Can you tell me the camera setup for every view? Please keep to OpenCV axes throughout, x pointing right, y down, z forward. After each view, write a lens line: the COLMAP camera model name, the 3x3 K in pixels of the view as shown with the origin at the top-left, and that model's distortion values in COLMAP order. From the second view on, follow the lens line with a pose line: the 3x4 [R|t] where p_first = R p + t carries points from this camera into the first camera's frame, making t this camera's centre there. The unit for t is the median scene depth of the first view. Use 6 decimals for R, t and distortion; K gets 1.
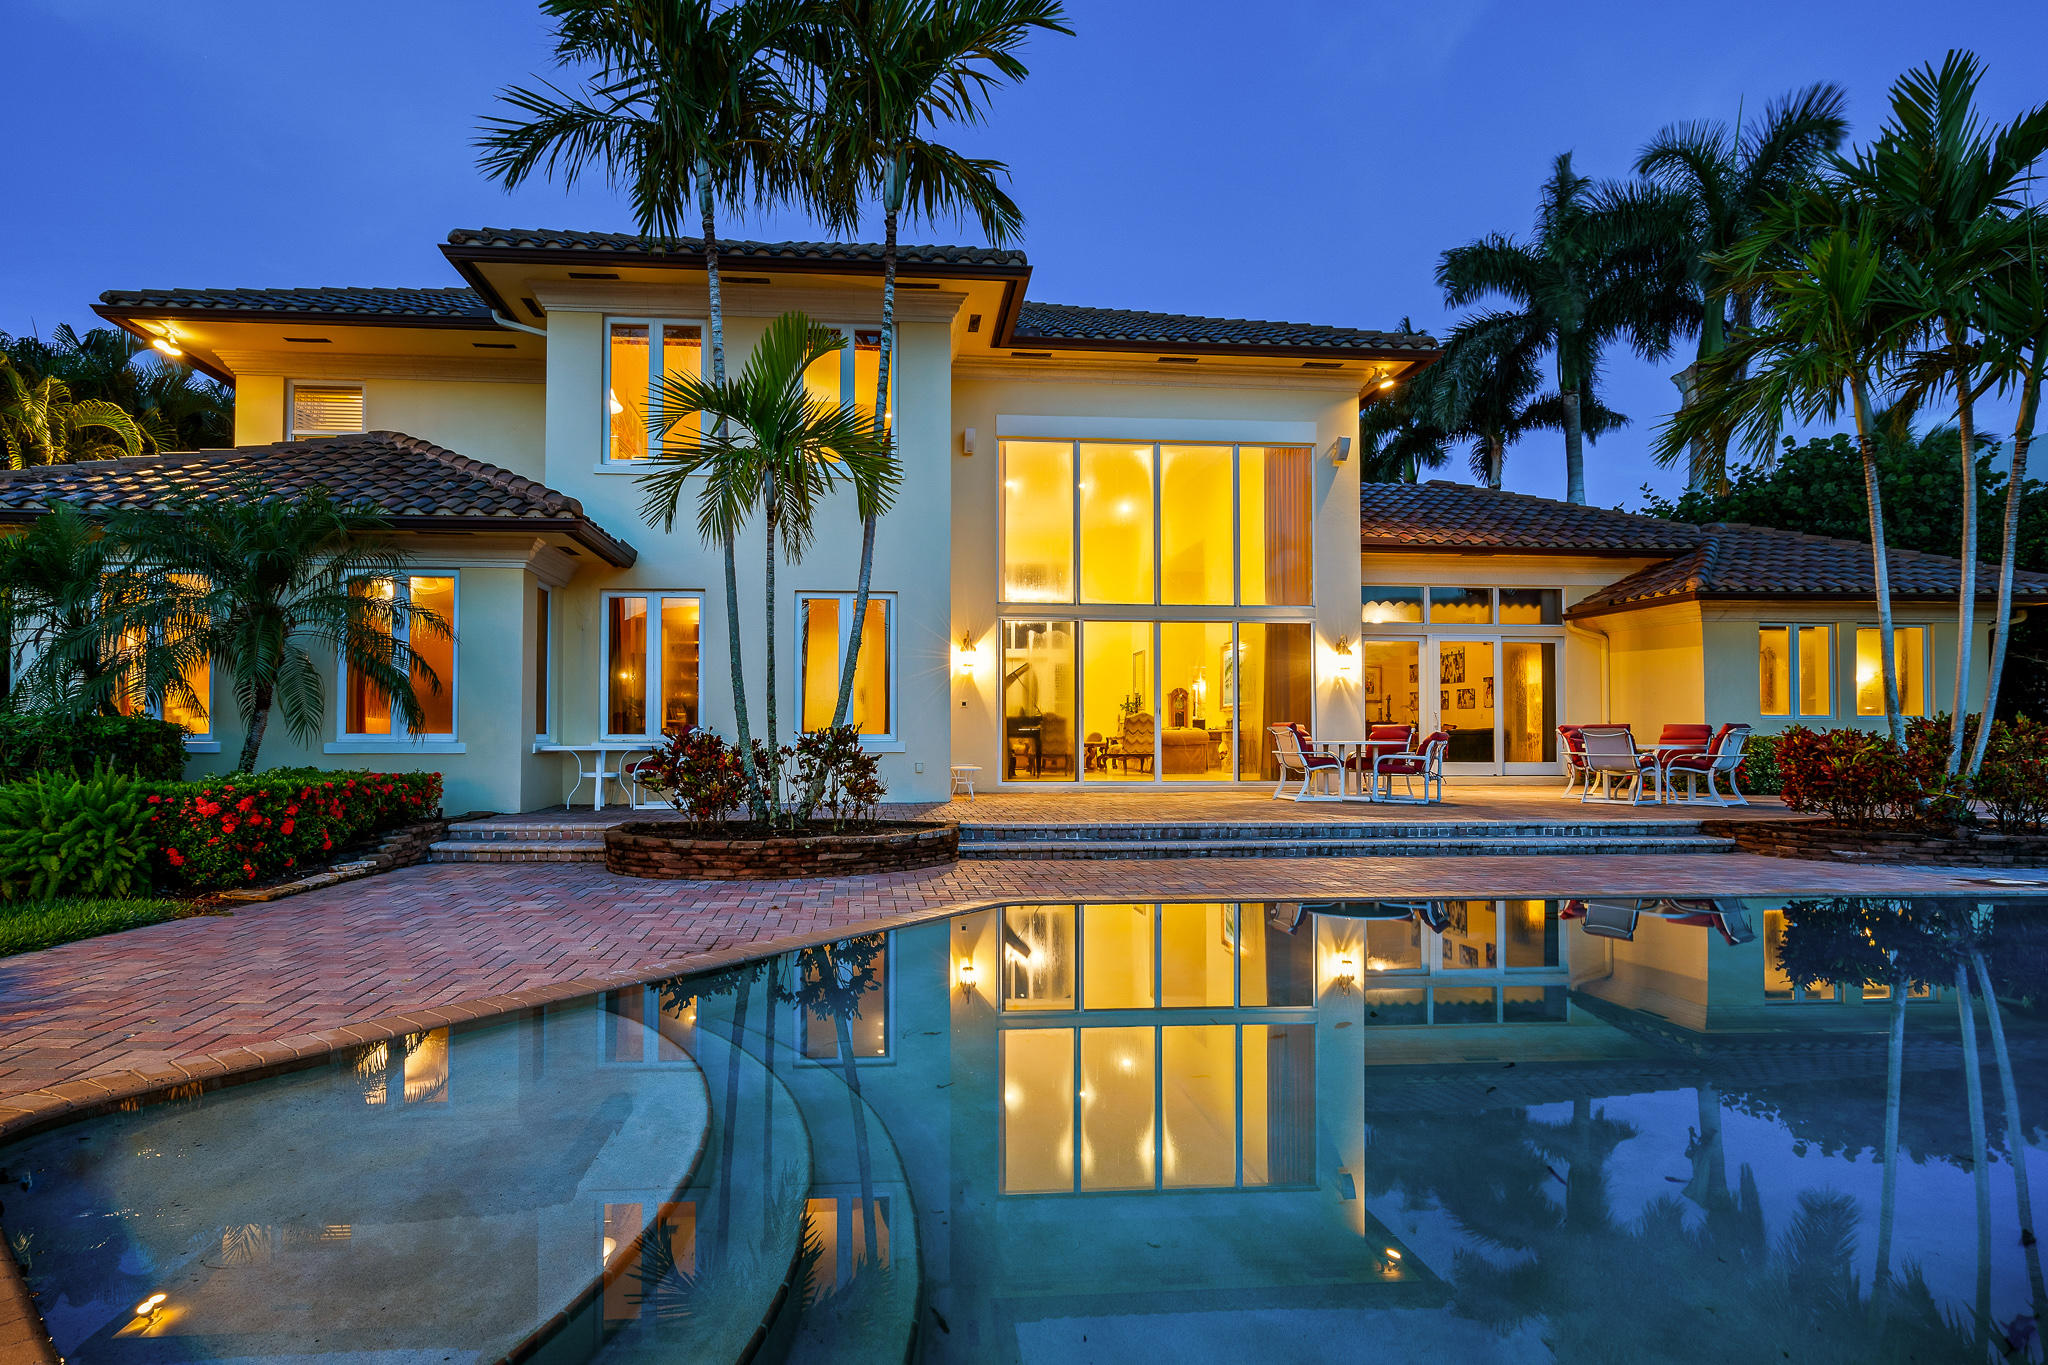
lens RADIAL K [[1014.4, 0, 943.5], [0, 1014.4, 710.0], [0, 0, 1]] dist [0.003290, 0.000559]
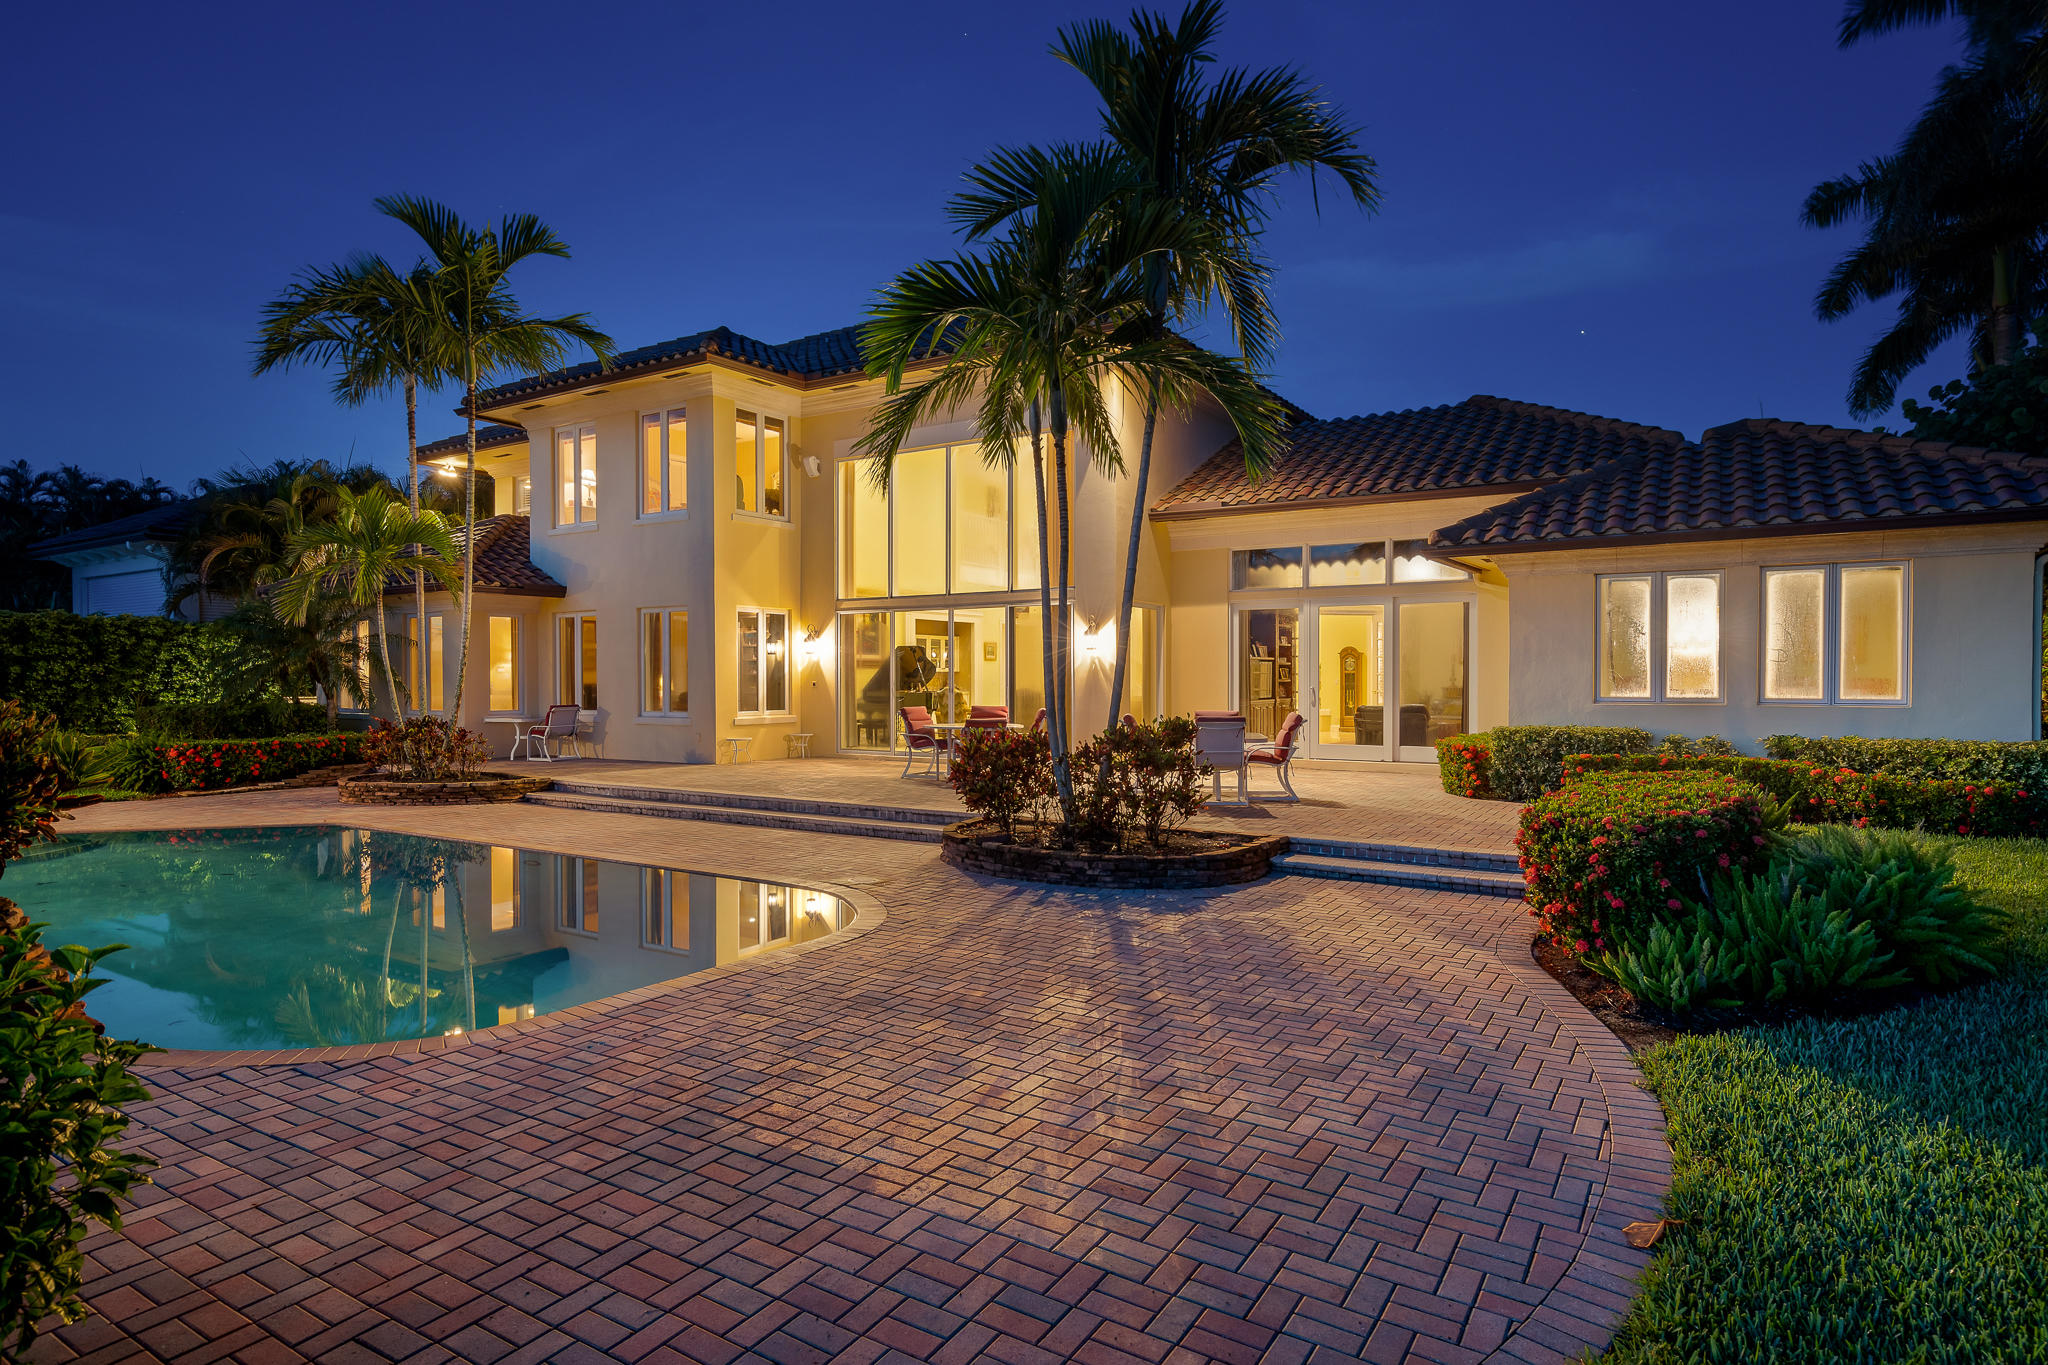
lens RADIAL K [[1104.9, 0, 1024.0], [0, 1104.9, 682.5], [0, 0, 1]] dist [0.002618, -0.000199]
pose [[0.803755, 0.001585, -0.594958, 1.018679], [0.021563, 0.999262, 0.031793, -0.044374], [0.594570, -0.038382, 0.803127, 0.078400]]
